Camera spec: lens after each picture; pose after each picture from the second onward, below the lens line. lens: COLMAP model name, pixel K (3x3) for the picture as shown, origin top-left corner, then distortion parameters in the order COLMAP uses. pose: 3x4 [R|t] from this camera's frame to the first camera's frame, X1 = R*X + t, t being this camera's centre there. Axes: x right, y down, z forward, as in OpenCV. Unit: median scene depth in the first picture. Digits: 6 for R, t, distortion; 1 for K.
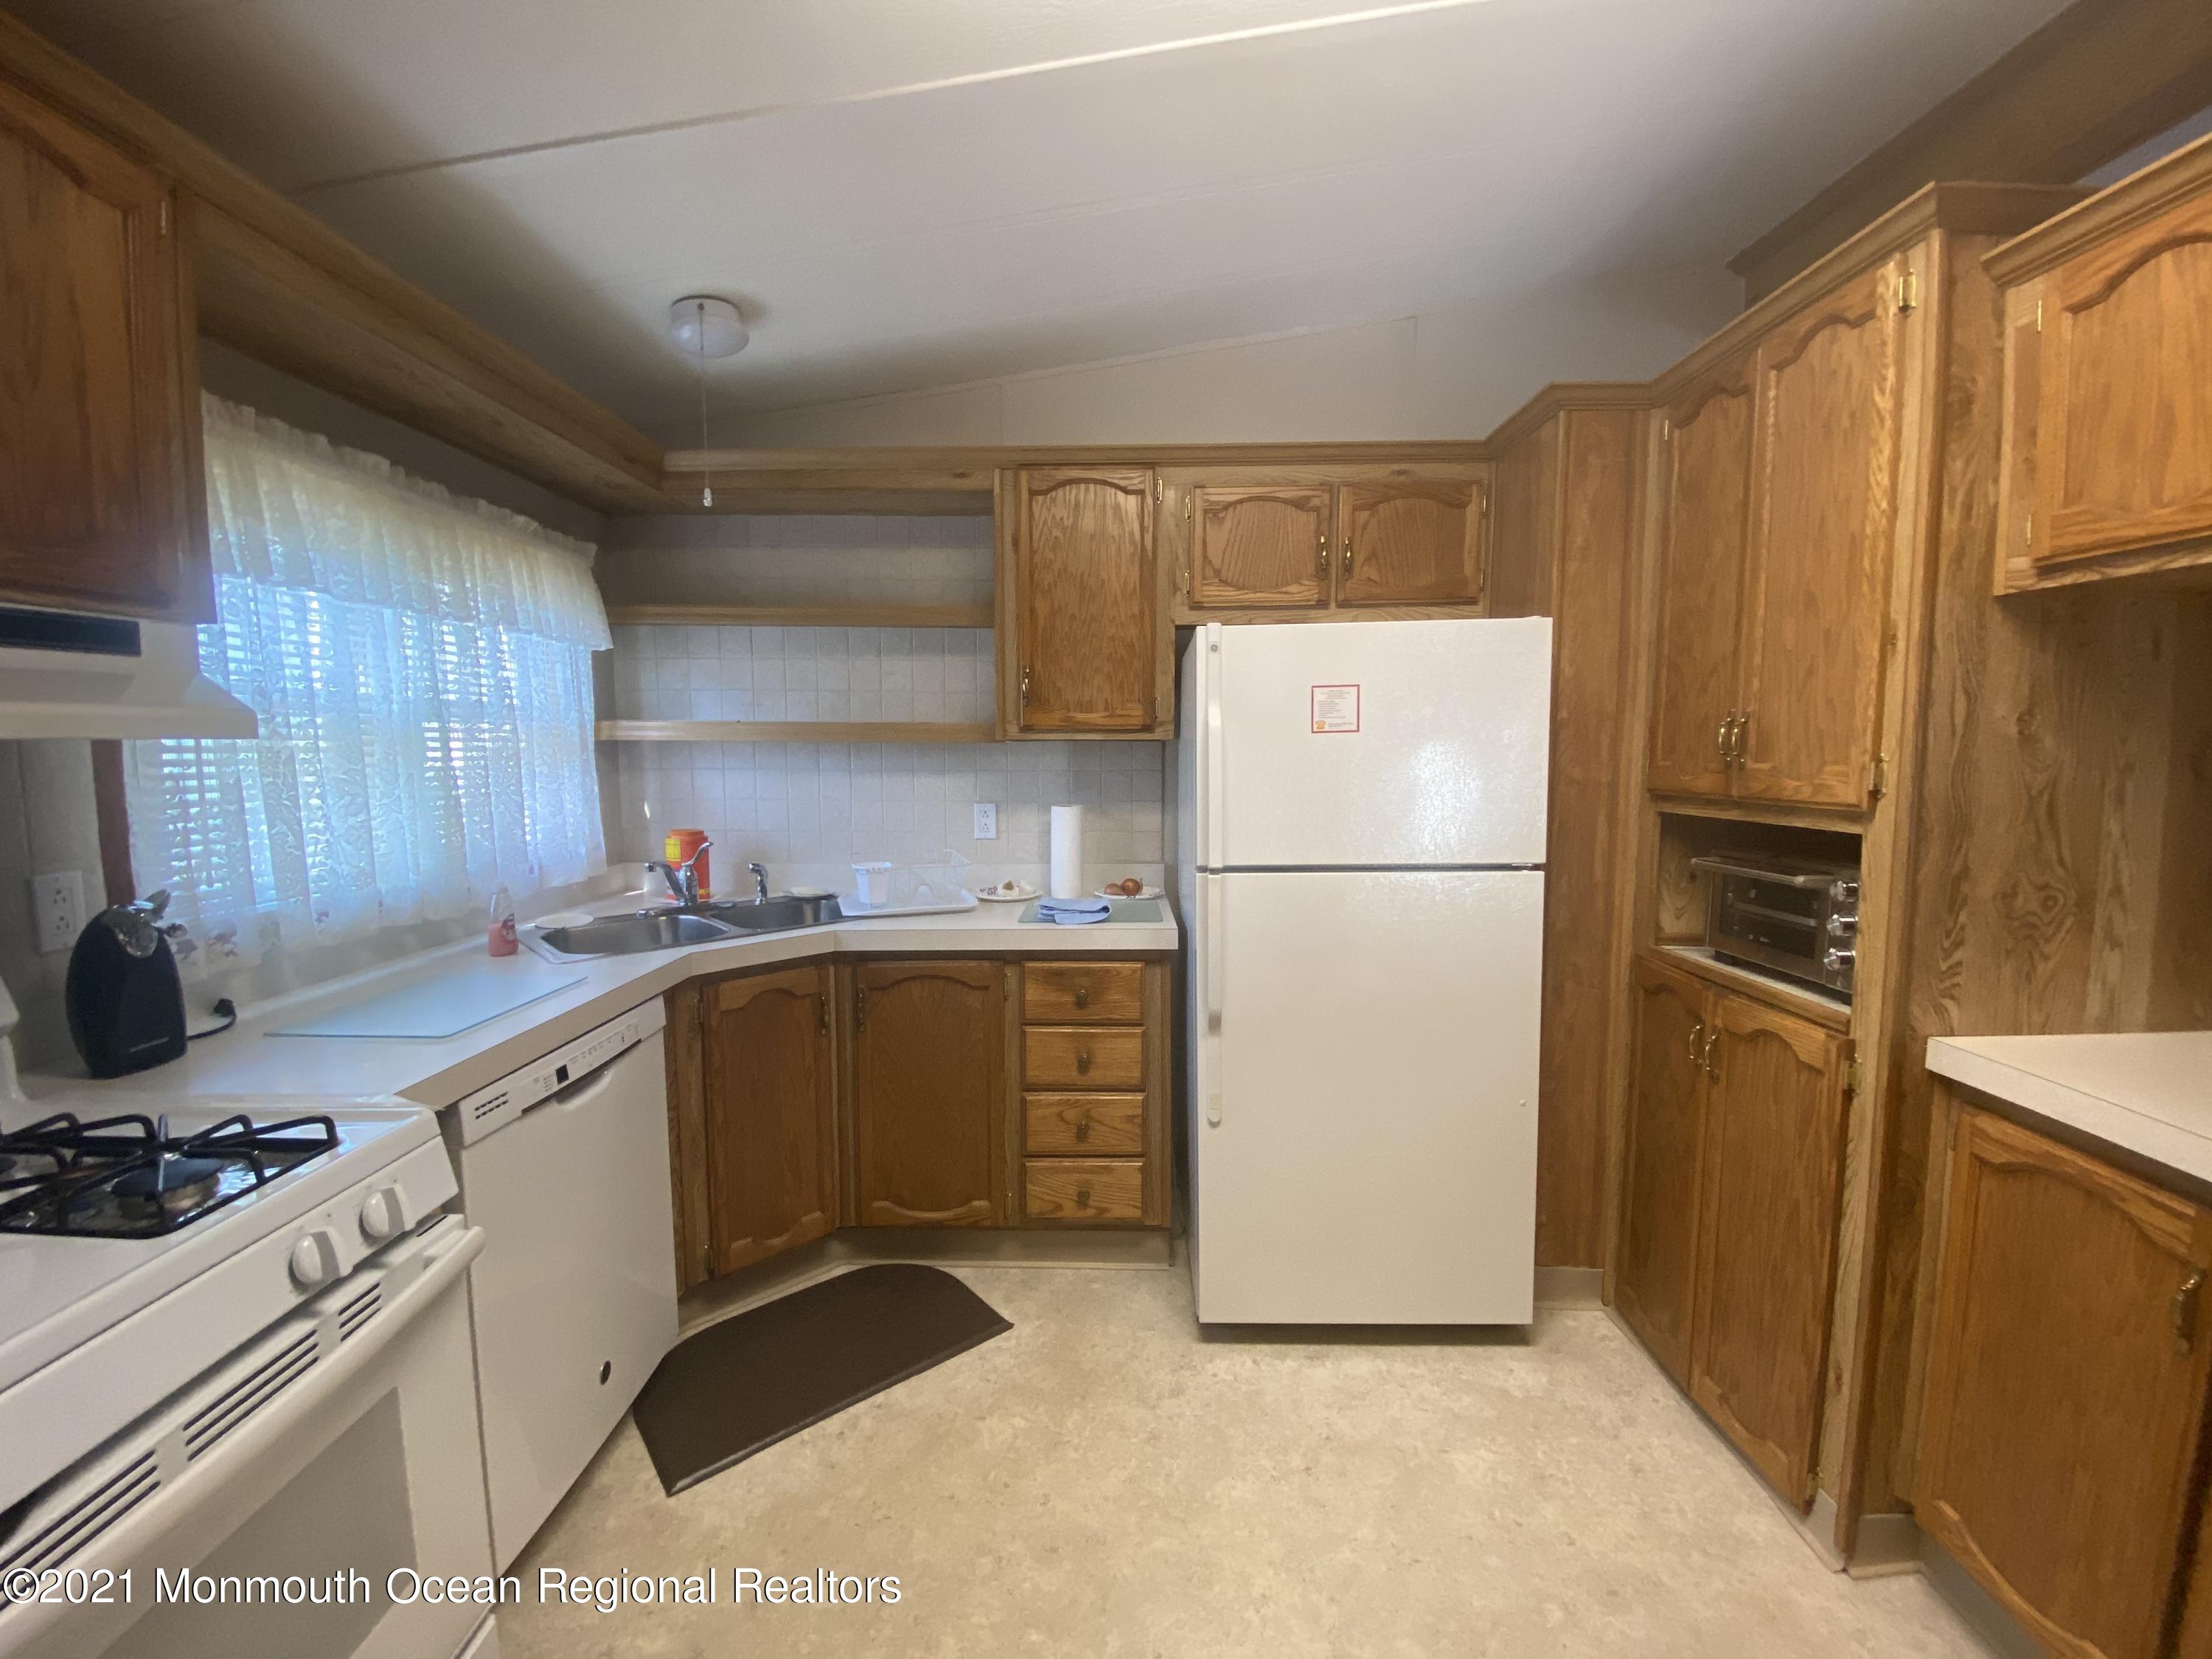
lens RADIAL K [[912.9, 0, 1097.2], [0, 912.9, 824.2], [0, 0, 1]] dist [-0.013558, -0.003481]
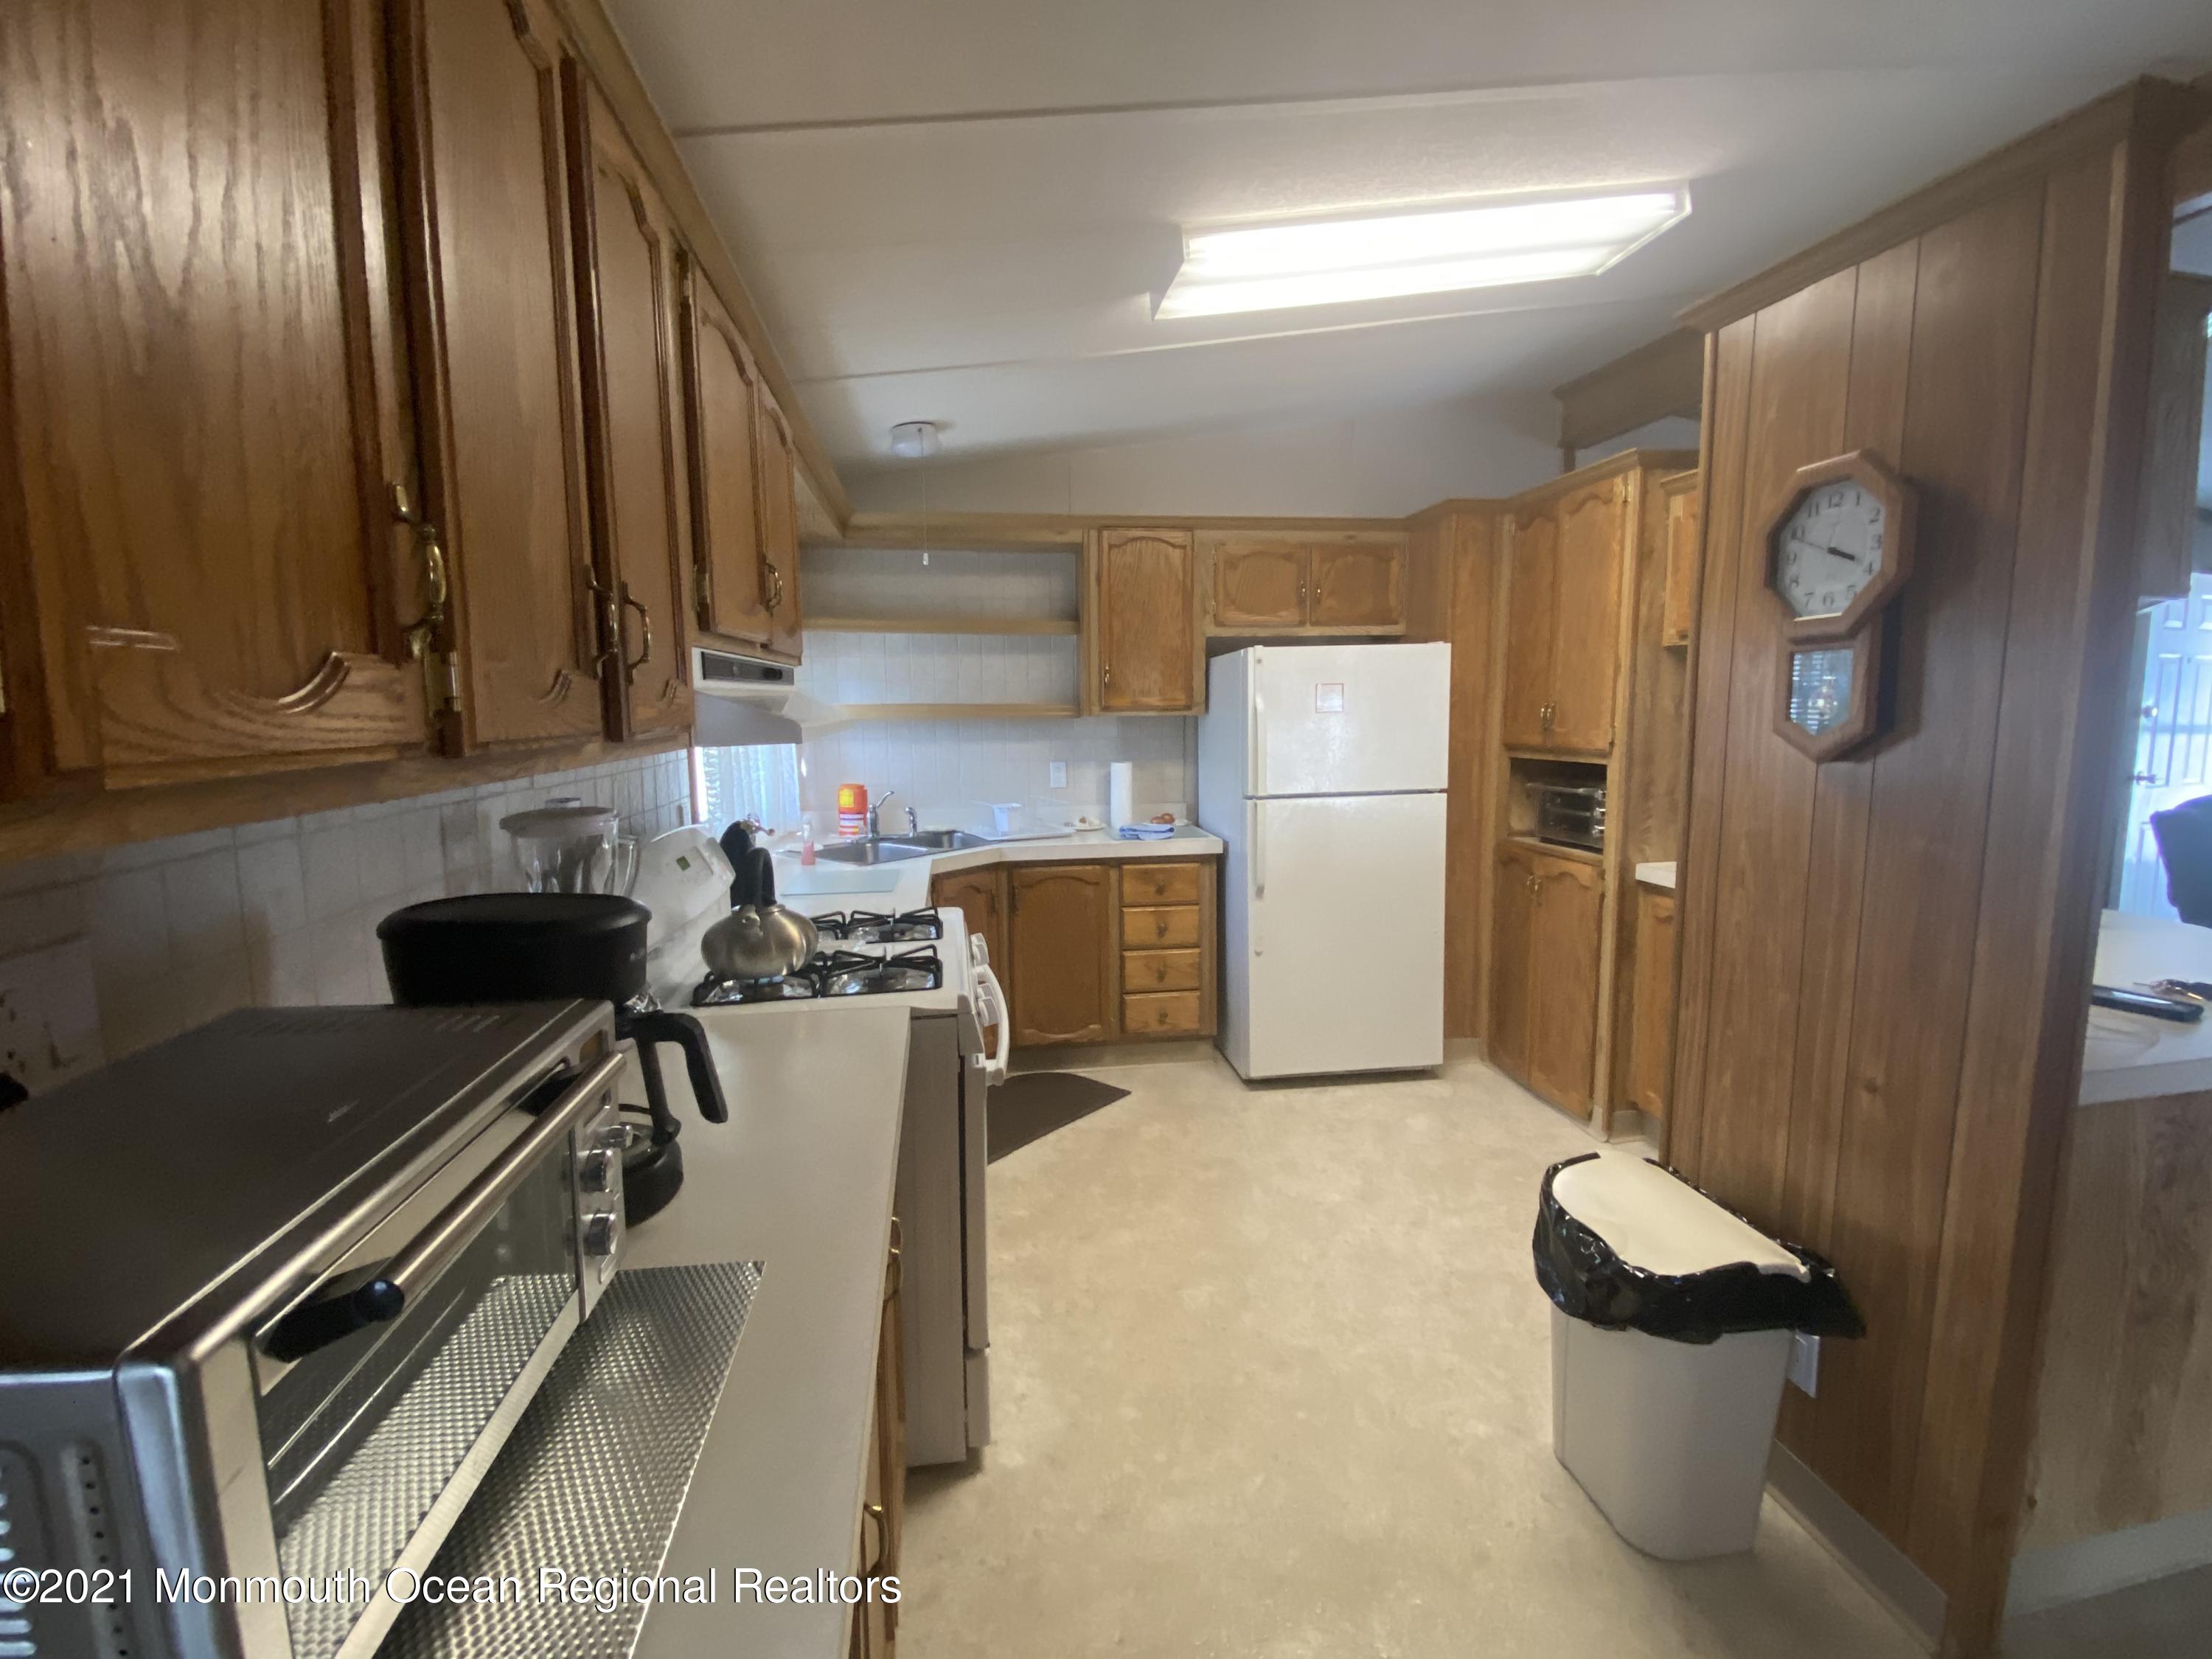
lens RADIAL K [[982.6, 0, 1100.9], [0, 982.6, 828.9], [0, 0, 1]] dist [-0.001322, 0.000352]
pose [[0.986576, -0.028149, 0.160858, -0.404602], [0.022141, 0.998993, 0.039022, 0.029817], [-0.161794, -0.034936, 0.986206, -0.644962]]
